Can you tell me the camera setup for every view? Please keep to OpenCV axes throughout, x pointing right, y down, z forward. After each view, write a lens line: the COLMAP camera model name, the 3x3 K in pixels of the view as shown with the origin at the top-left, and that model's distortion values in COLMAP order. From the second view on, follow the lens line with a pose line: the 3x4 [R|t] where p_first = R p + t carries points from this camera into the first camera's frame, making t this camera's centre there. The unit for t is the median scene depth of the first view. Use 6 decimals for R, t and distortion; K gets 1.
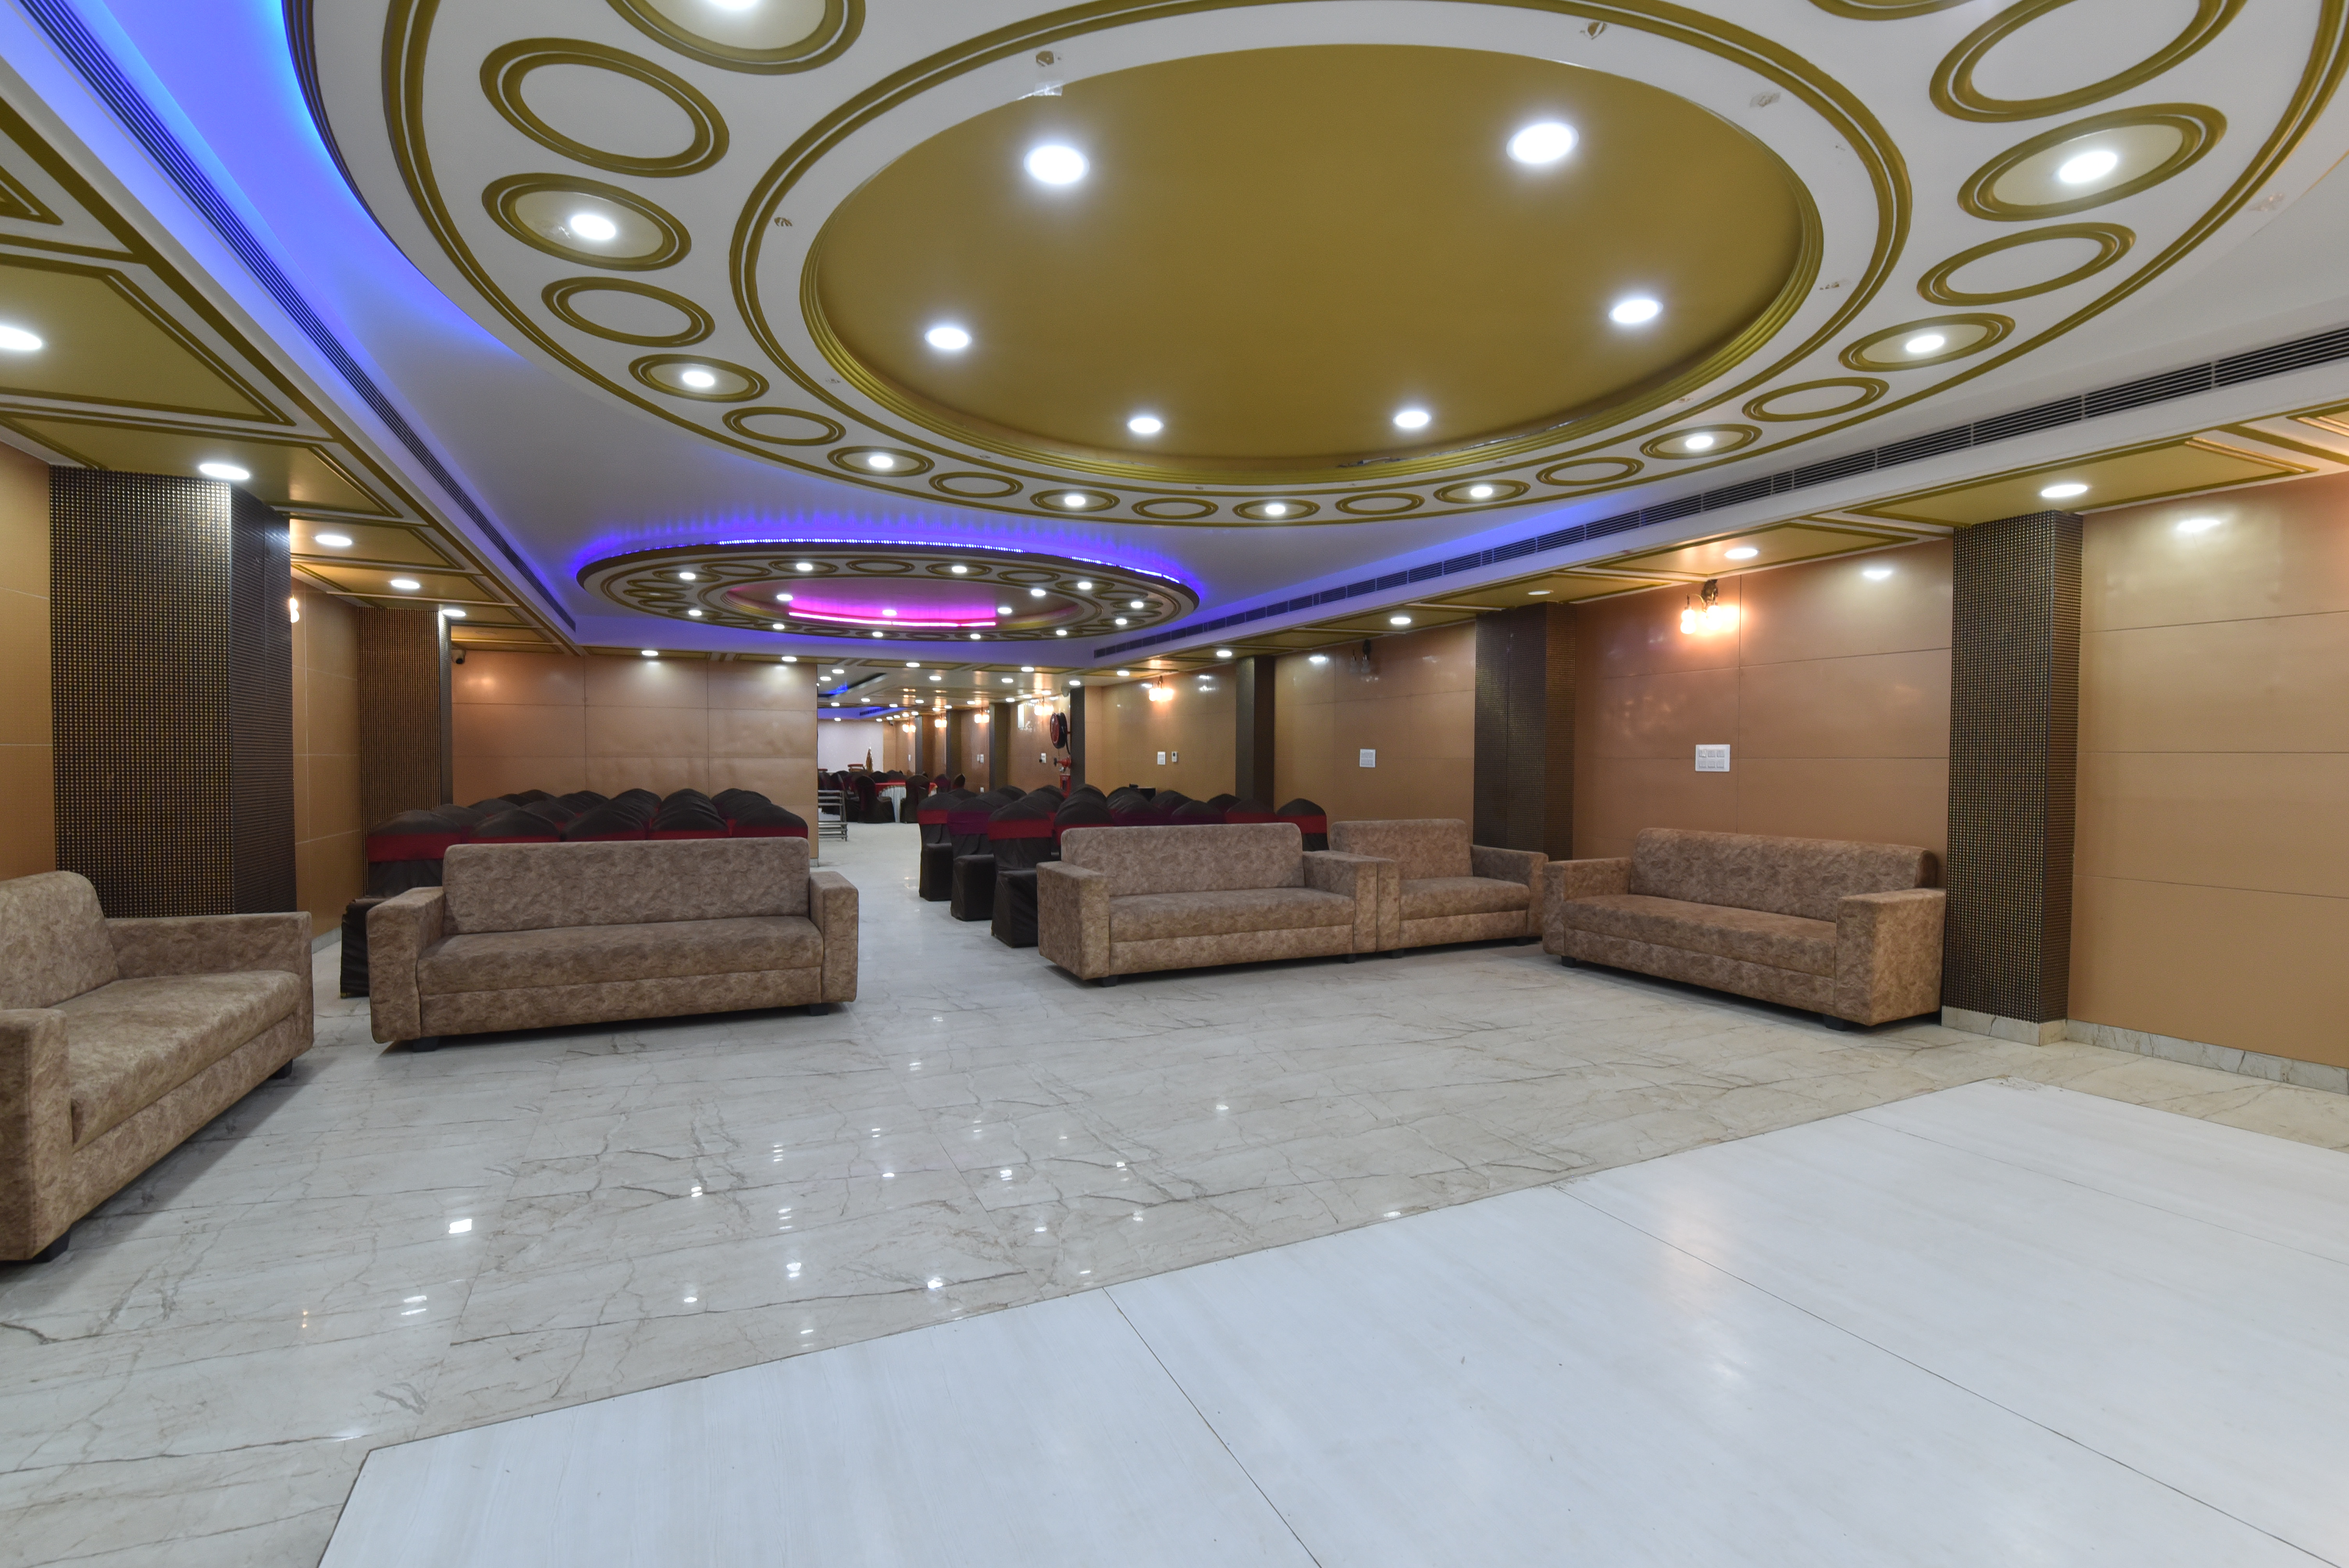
lens RADIAL K [[1038.3, 0, 1175.2], [0, 1038.3, 788.1], [0, 0, 1]] dist [-0.005188, -0.008790]
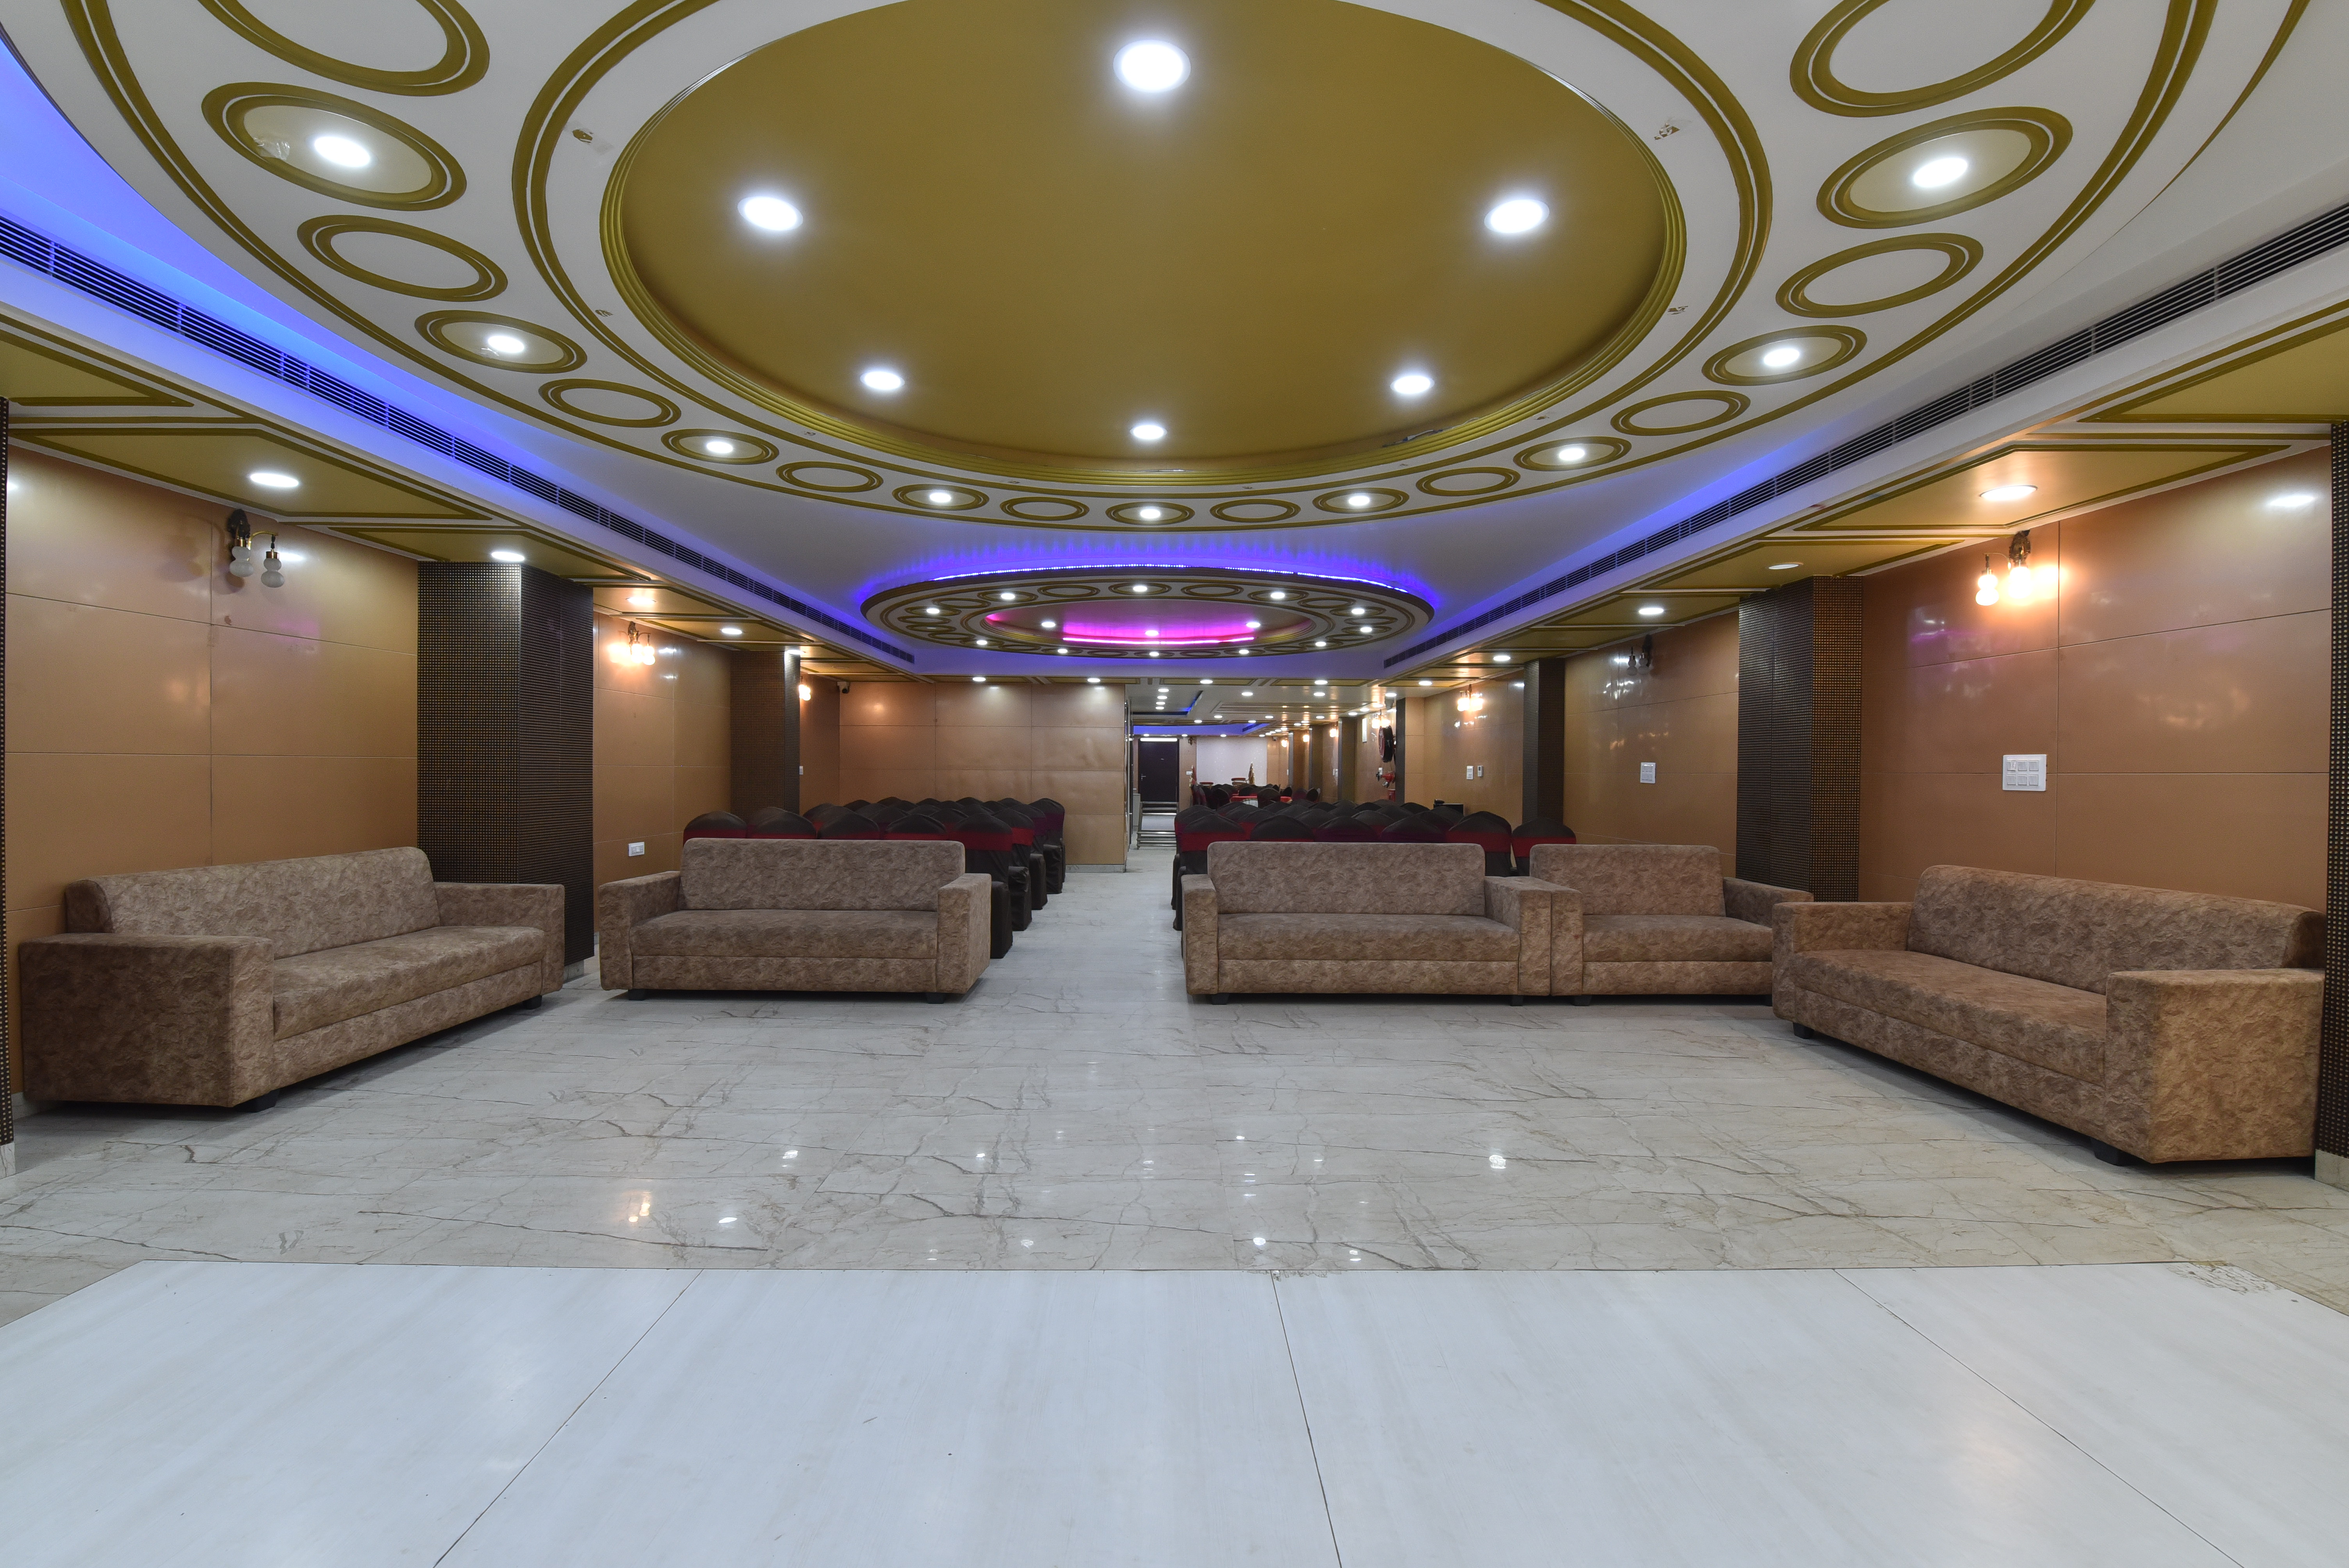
lens RADIAL K [[1038.3, 0, 1159.7], [0, 1038.3, 780.0], [0, 0, 1]] dist [-0.005188, -0.008790]
pose [[0.907111, 0.006092, -0.420848, 0.372992], [-0.015617, 0.999694, -0.019190, -0.000045], [0.420602, 0.023980, 0.906928, 0.110010]]
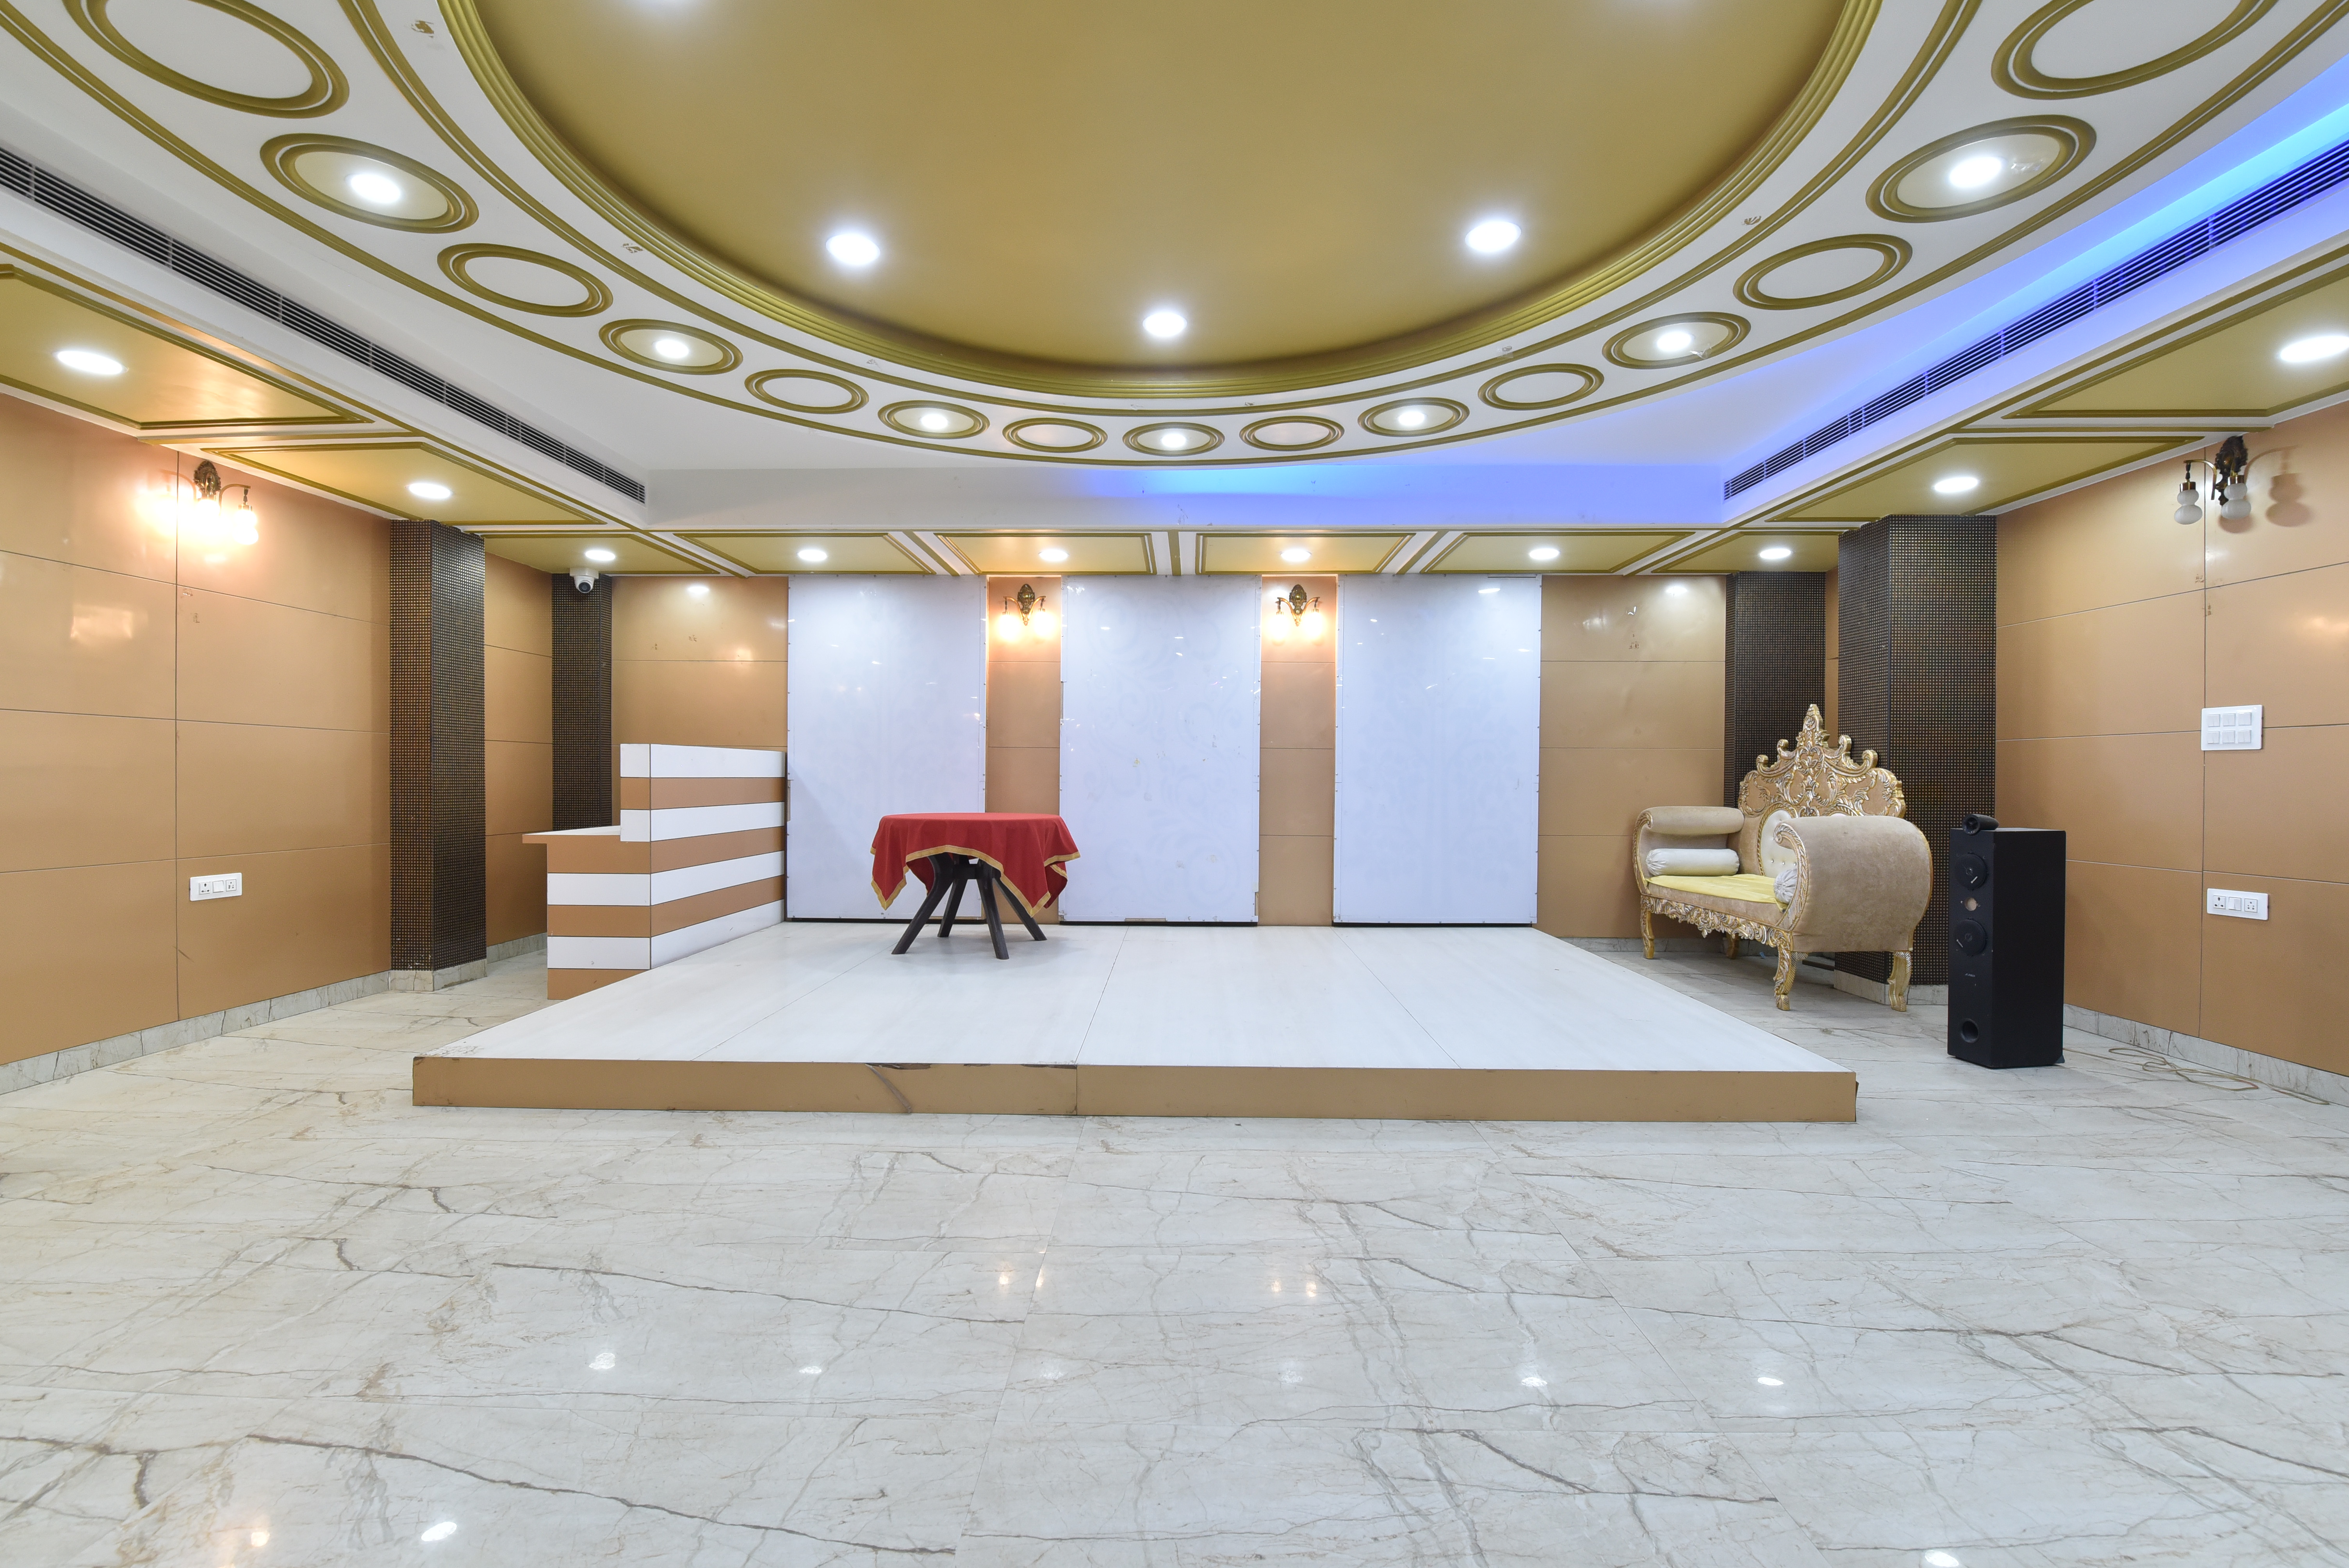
lens RADIAL K [[1038.3, 0, 1159.7], [0, 1038.3, 793.6], [0, 0, 1]] dist [-0.005188, -0.008790]
pose [[-0.892057, -0.014079, 0.451703, -0.170856], [0.005283, 0.999121, 0.041574, 0.004017], [-0.451891, 0.039473, -0.891199, 1.211719]]
